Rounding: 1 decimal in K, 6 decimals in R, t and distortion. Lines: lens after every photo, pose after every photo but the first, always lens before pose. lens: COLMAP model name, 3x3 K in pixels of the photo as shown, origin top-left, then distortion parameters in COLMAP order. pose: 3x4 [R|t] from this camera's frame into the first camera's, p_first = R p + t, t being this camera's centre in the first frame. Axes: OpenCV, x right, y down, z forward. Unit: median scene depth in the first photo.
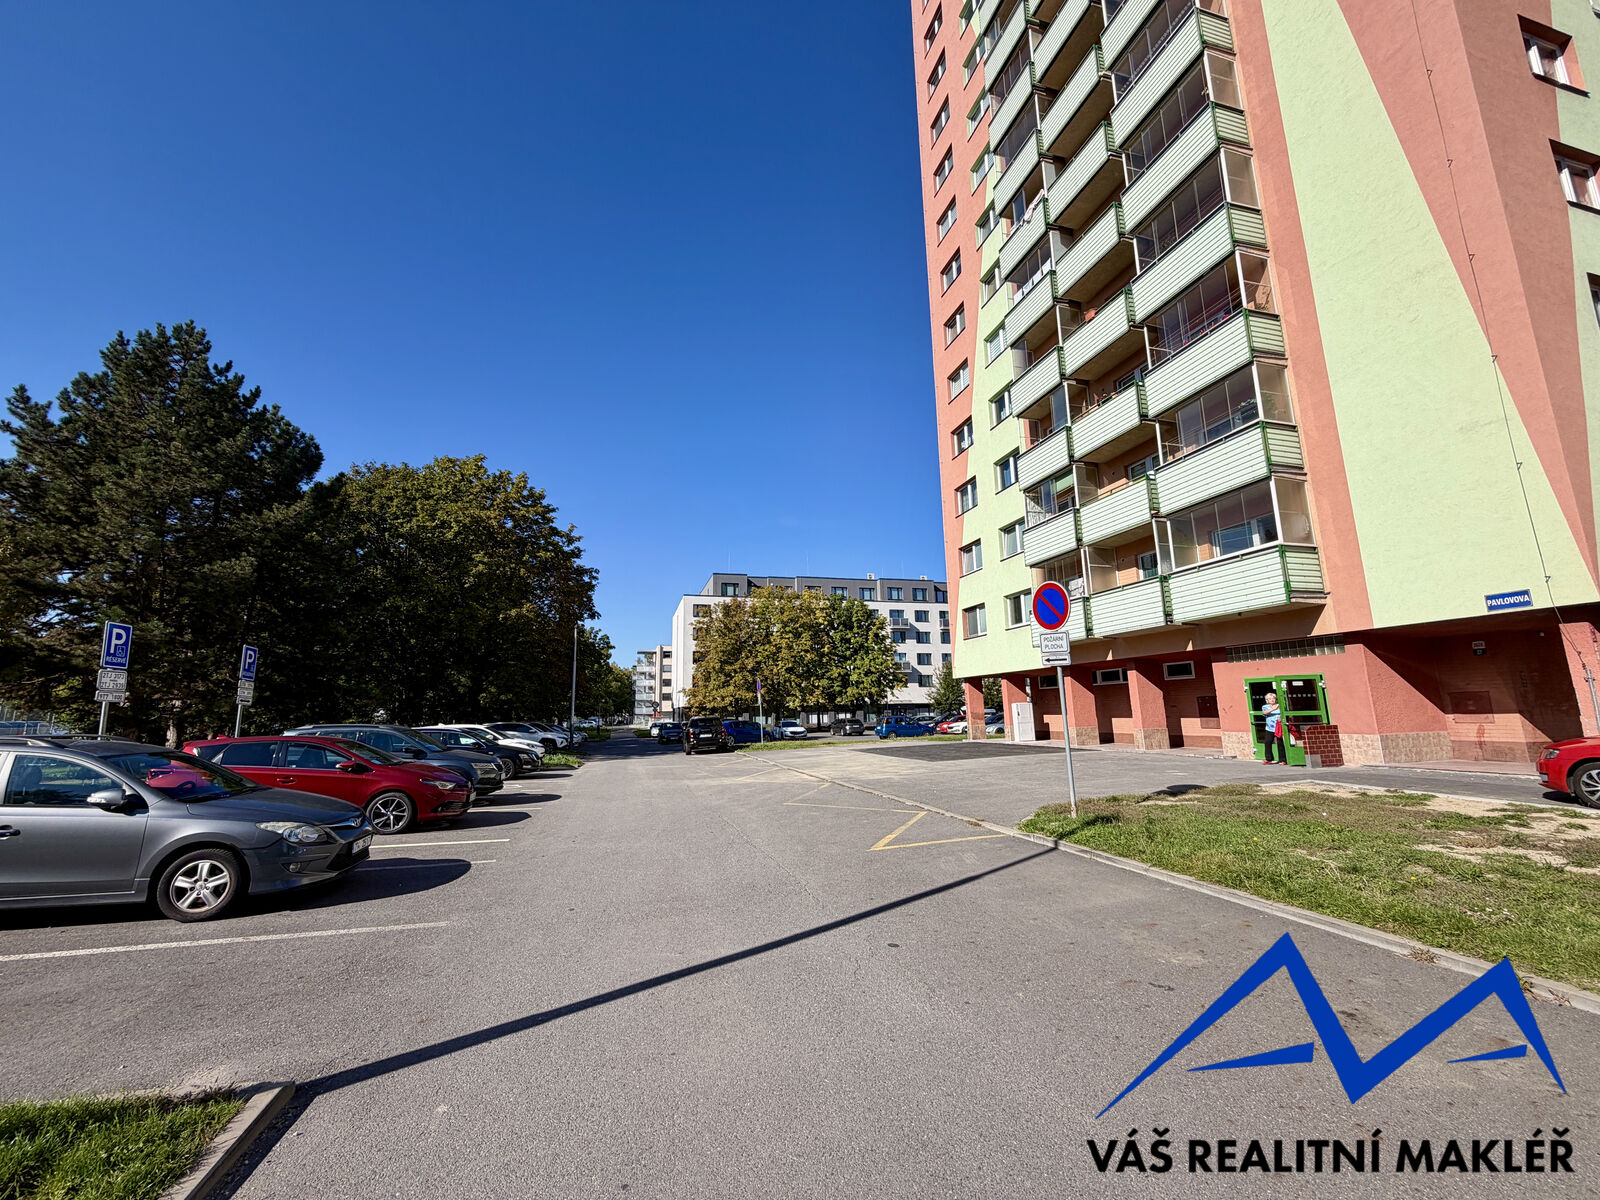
lens RADIAL K [[635.5, 0, 797.6], [0, 635.5, 601.5], [0, 0, 1]] dist [0.001638, -0.000322]
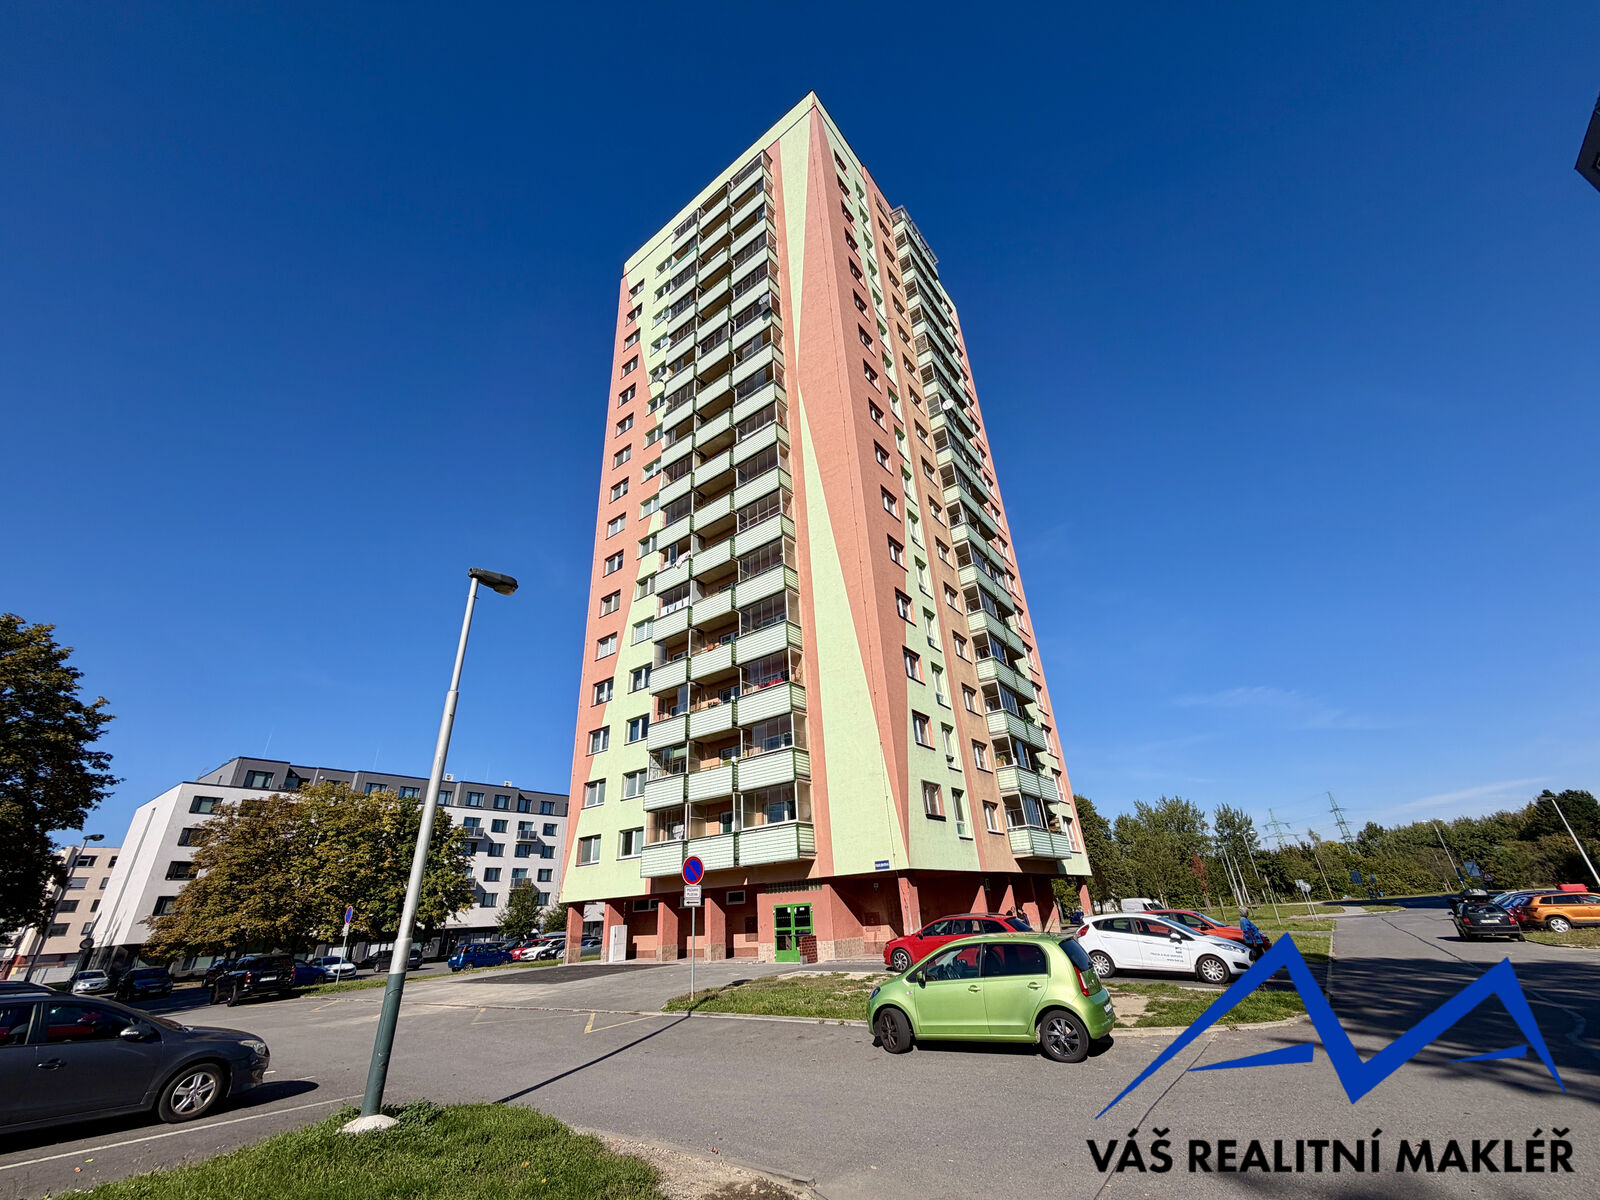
lens RADIAL K [[635.5, 0, 795.3], [0, 635.5, 601.0], [0, 0, 1]] dist [0.001638, -0.000322]
pose [[0.797008, 0.247151, 0.551086, -0.226660], [-0.068083, 0.943389, -0.324626, -0.060000], [-0.600120, 0.221210, 0.768715, -0.300750]]
